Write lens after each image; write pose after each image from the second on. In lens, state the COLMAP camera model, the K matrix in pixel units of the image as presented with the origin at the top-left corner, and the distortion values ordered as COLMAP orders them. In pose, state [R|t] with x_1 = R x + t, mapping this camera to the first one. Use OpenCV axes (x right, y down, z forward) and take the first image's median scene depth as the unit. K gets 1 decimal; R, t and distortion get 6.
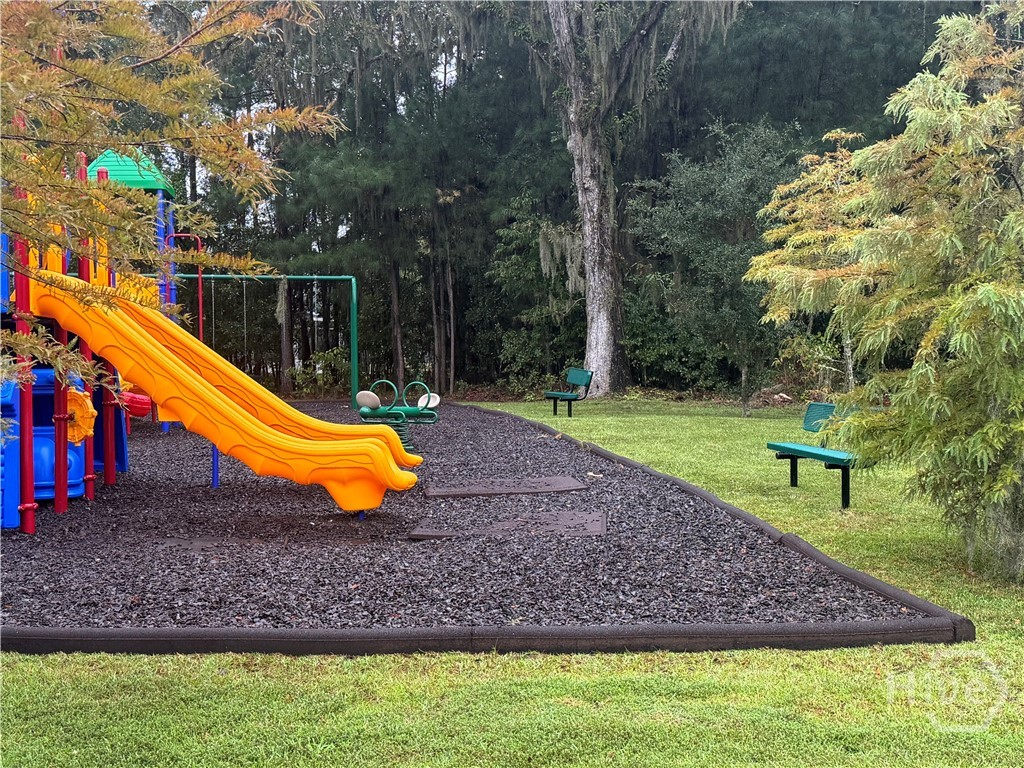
lens RADIAL K [[1408.6, 0, 512.0], [0, 1408.6, 384.0], [0, 0, 1]] dist [0.024700, -0.025435]
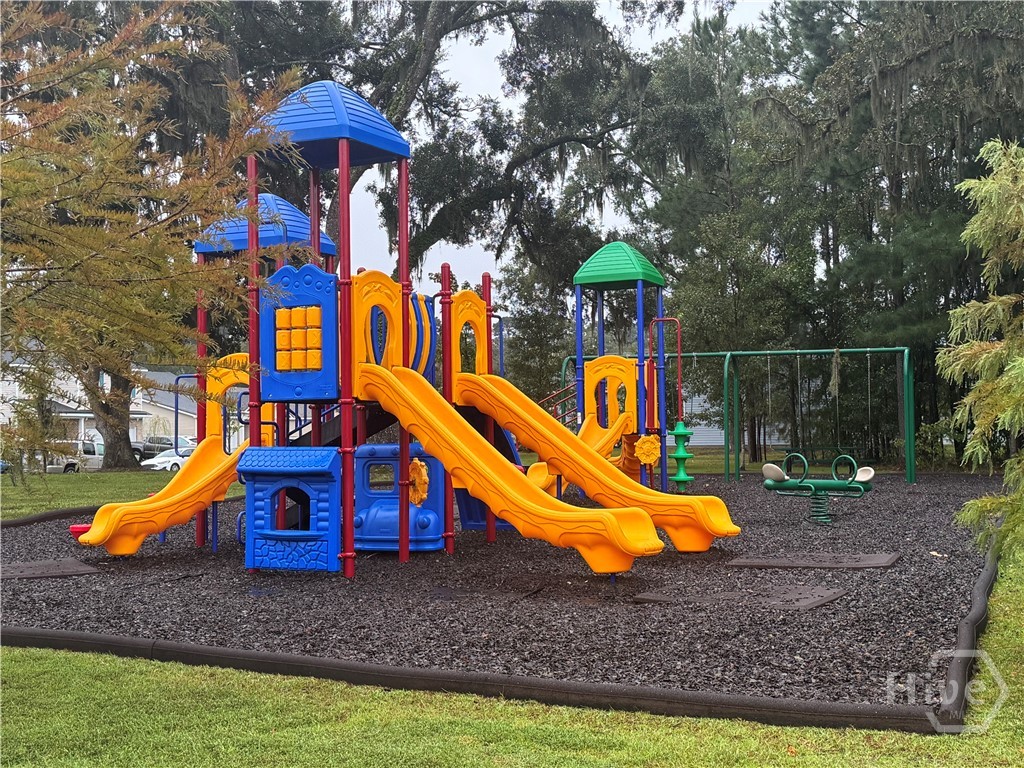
lens RADIAL K [[1408.6, 0, 512.0], [0, 1408.6, 384.0], [0, 0, 1]] dist [0.024700, -0.025435]
pose [[0.865003, -0.017356, -0.501466, 0.369920], [-0.007198, 0.998870, -0.046988, -0.005087], [0.501714, 0.044254, 0.863901, 0.011107]]
